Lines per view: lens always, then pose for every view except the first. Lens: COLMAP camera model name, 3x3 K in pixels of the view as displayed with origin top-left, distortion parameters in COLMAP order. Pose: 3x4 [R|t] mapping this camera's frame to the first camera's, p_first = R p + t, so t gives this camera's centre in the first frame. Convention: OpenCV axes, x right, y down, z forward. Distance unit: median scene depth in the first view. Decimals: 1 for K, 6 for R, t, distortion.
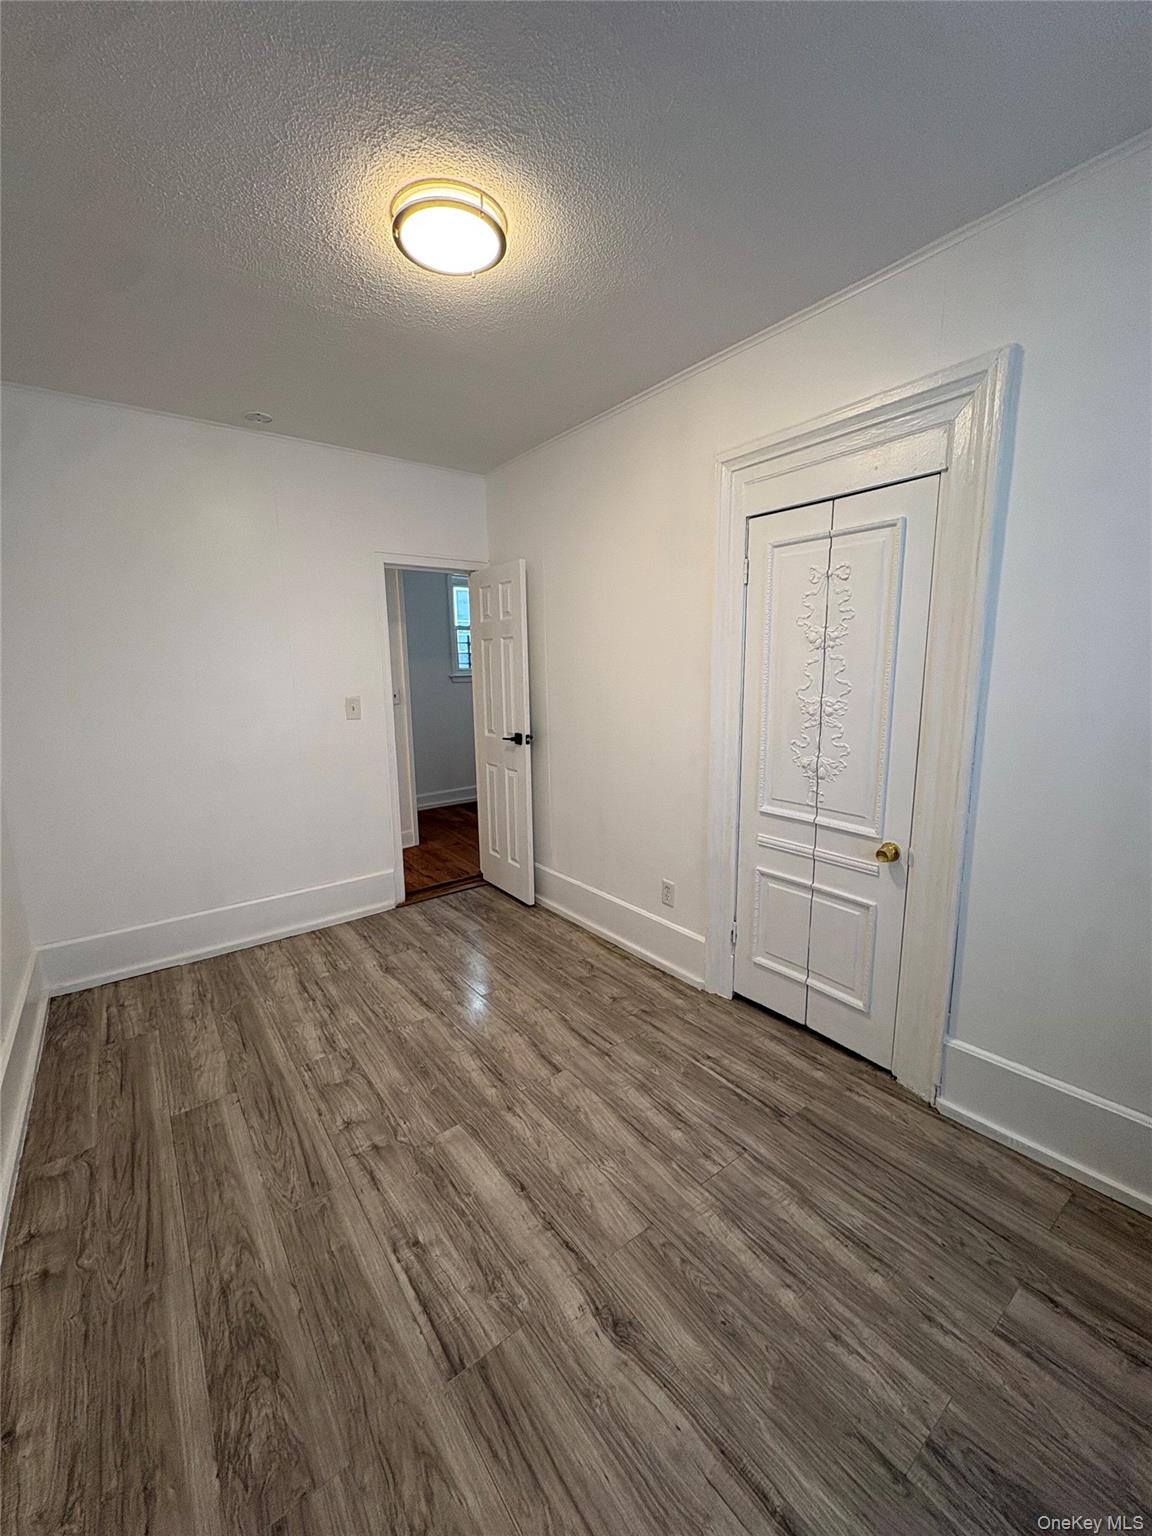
lens RADIAL K [[611.5, 0, 578.4], [0, 611.5, 766.7], [0, 0, 1]] dist [-0.000341, -0.000046]
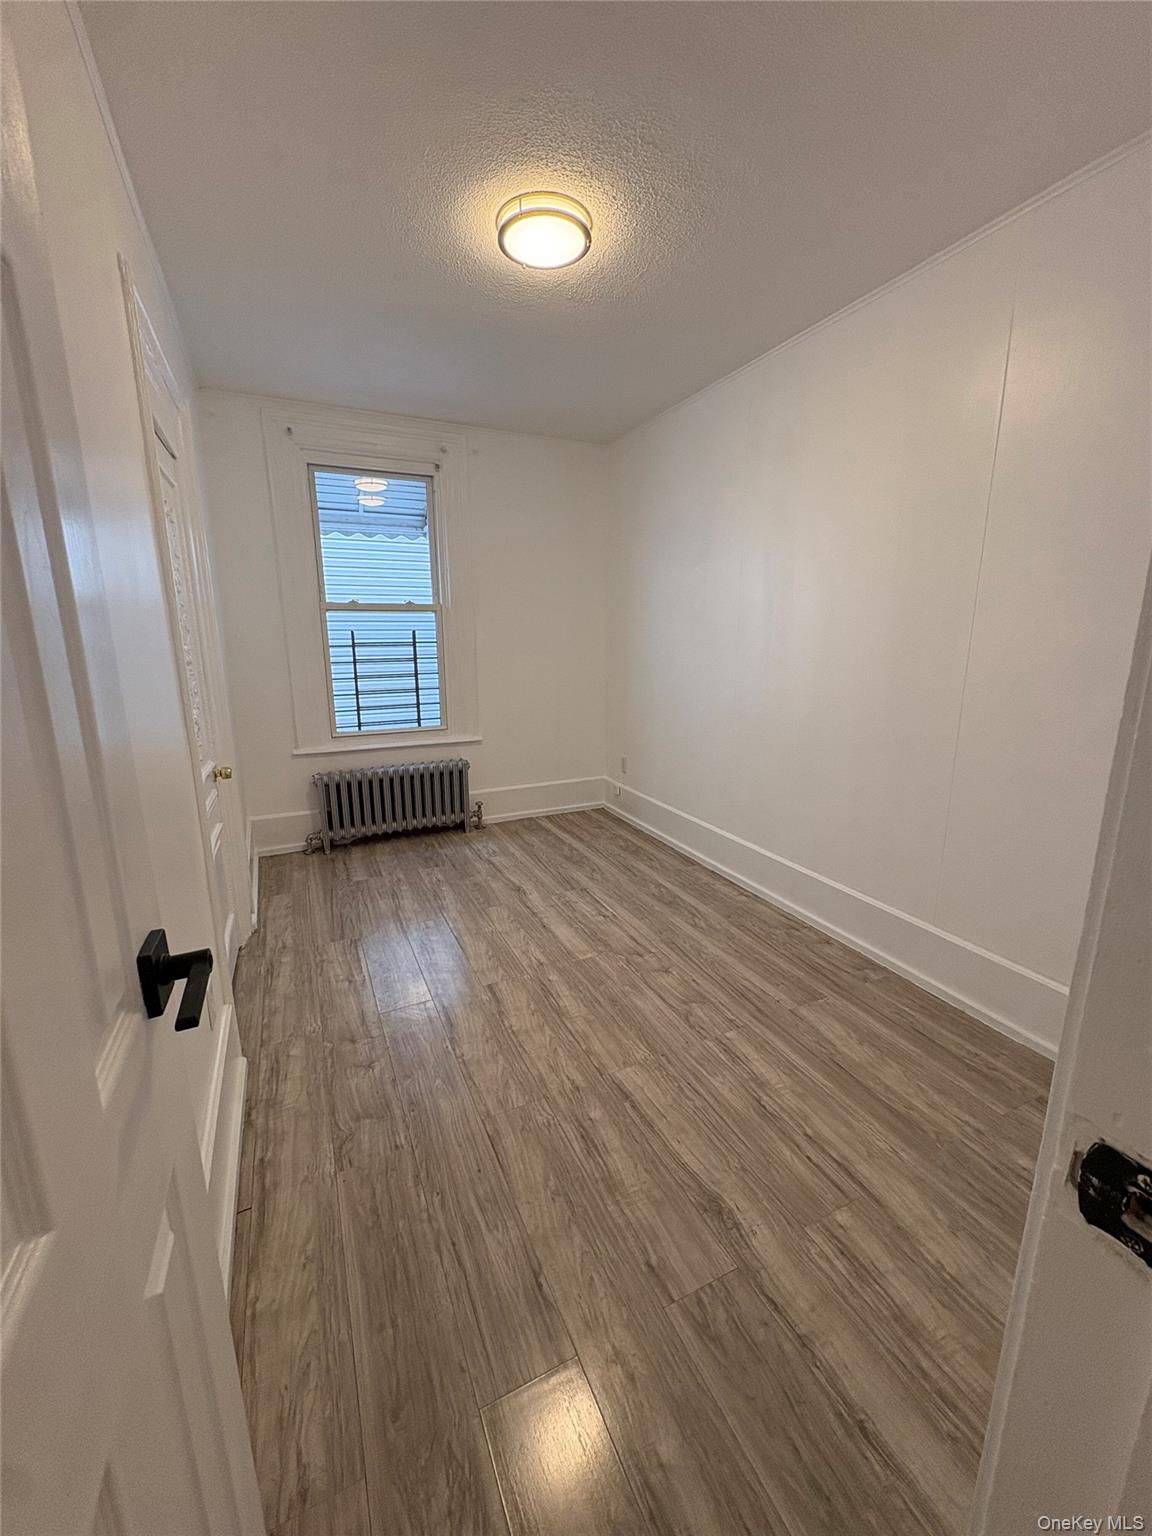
lens RADIAL K [[611.5, 0, 578.4], [0, 611.5, 766.7], [0, 0, 1]] dist [-0.000341, -0.000046]
pose [[-0.978378, -0.021355, 0.205721, -0.437866], [0.056471, 0.929281, 0.365030, -0.273290], [-0.198968, 0.368755, -0.907982, 1.976018]]
